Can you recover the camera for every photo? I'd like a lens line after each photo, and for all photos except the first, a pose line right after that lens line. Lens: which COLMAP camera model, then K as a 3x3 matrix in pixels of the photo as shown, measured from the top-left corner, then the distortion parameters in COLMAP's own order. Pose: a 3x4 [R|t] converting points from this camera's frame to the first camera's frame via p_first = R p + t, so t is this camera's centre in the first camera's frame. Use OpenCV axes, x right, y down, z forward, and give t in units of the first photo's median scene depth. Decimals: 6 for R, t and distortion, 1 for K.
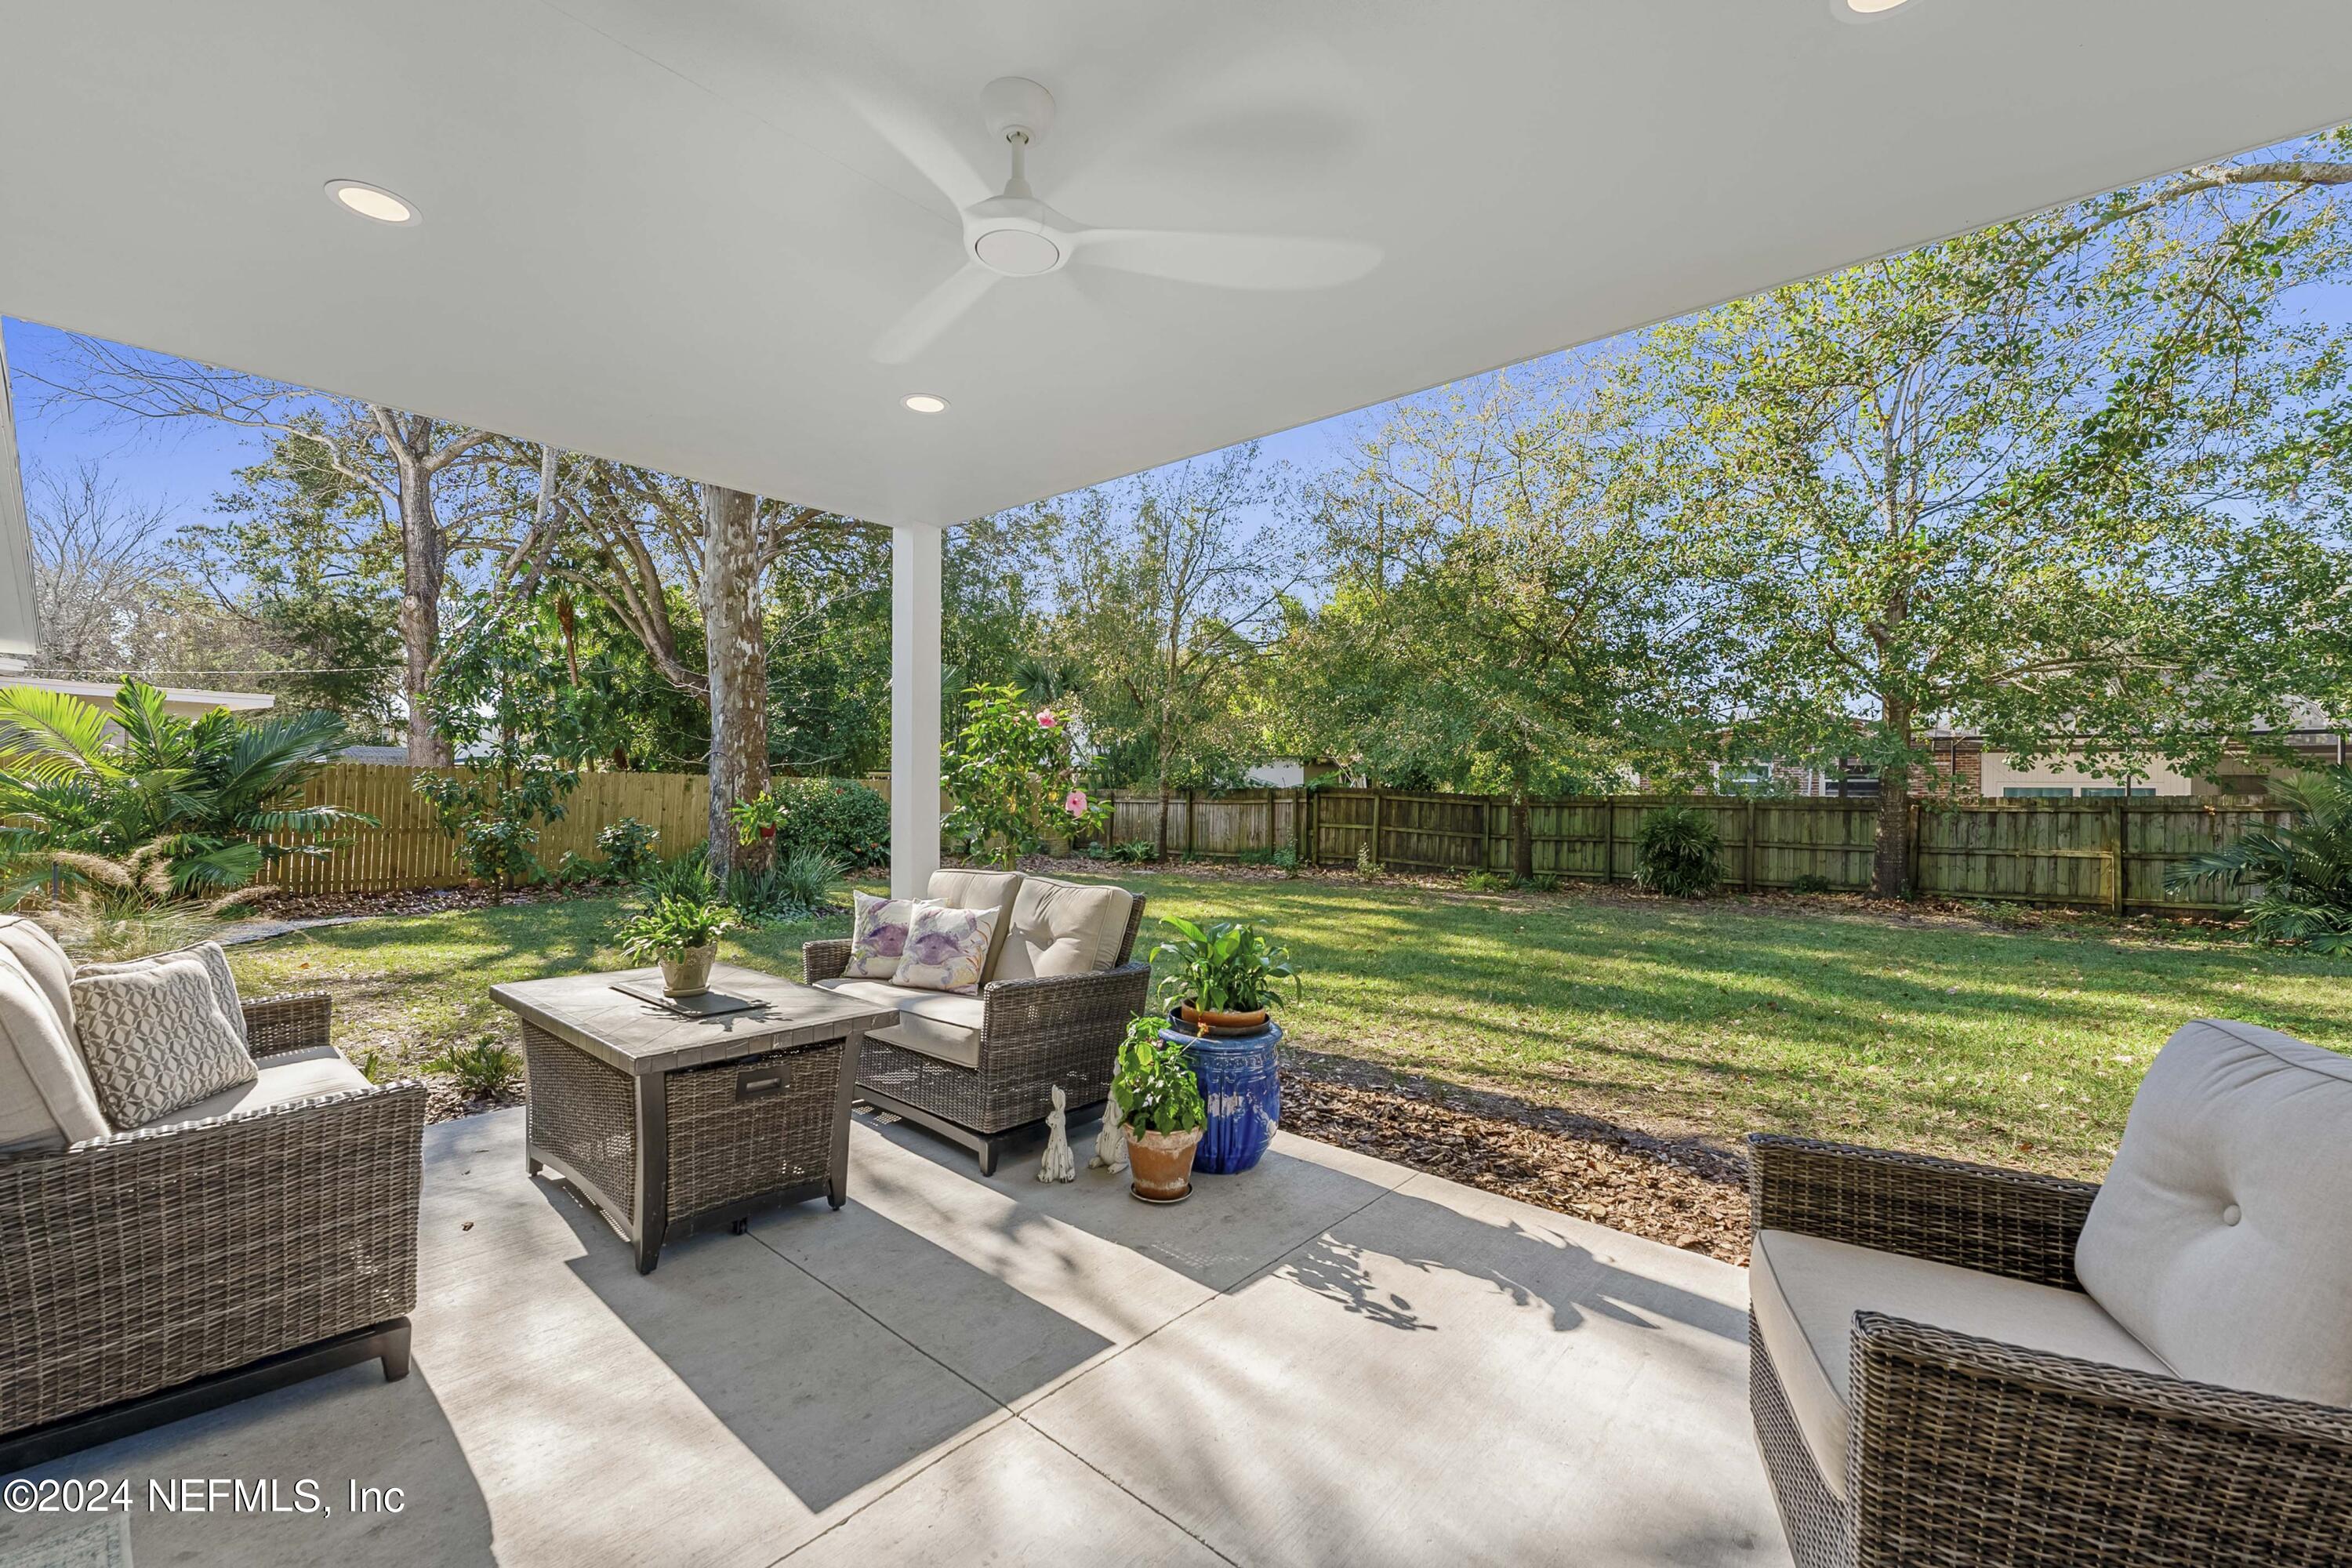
lens RADIAL K [[959.2, 0, 1169.3], [0, 959.2, 798.6], [0, 0, 1]] dist [-0.000115, 0.000680]
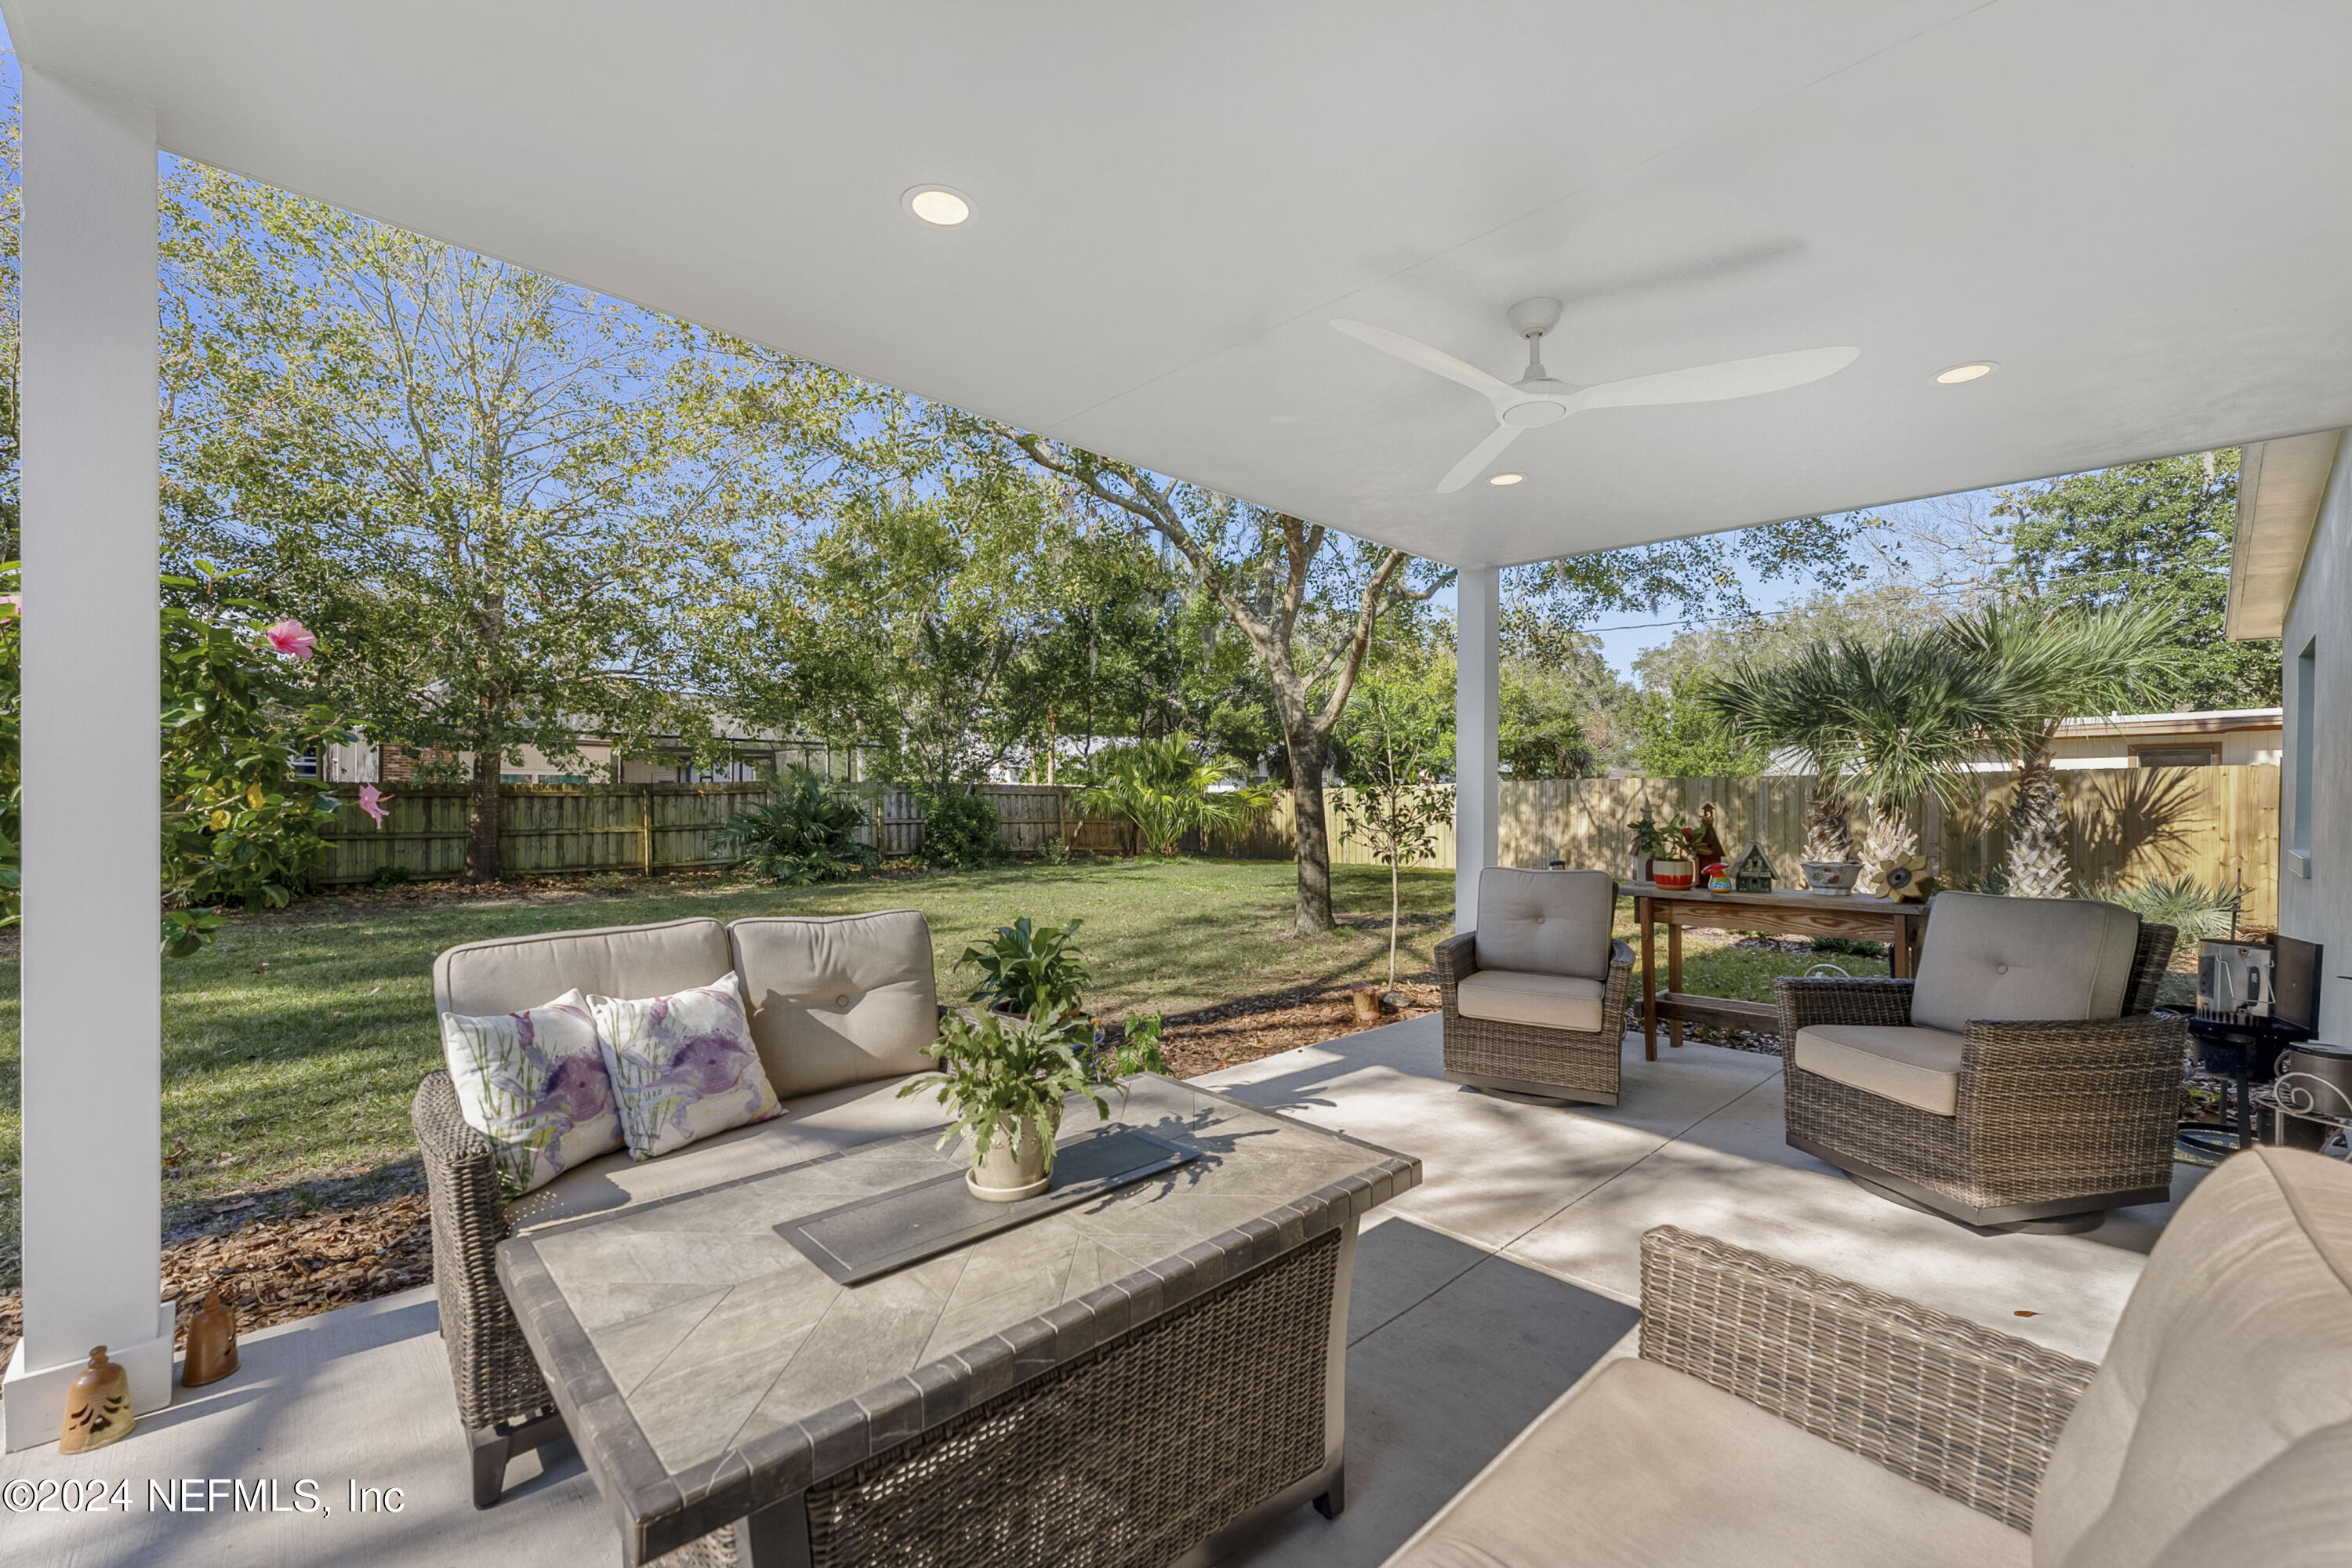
lens RADIAL K [[959.2, 0, 1167.7], [0, 959.2, 795.0], [0, 0, 1]] dist [-0.000115, 0.000680]
pose [[0.099089, -0.011927, 0.995007, -0.206808], [-0.002000, 0.999924, 0.012185, -0.003134], [-0.995077, -0.003198, 0.099058, 0.177069]]
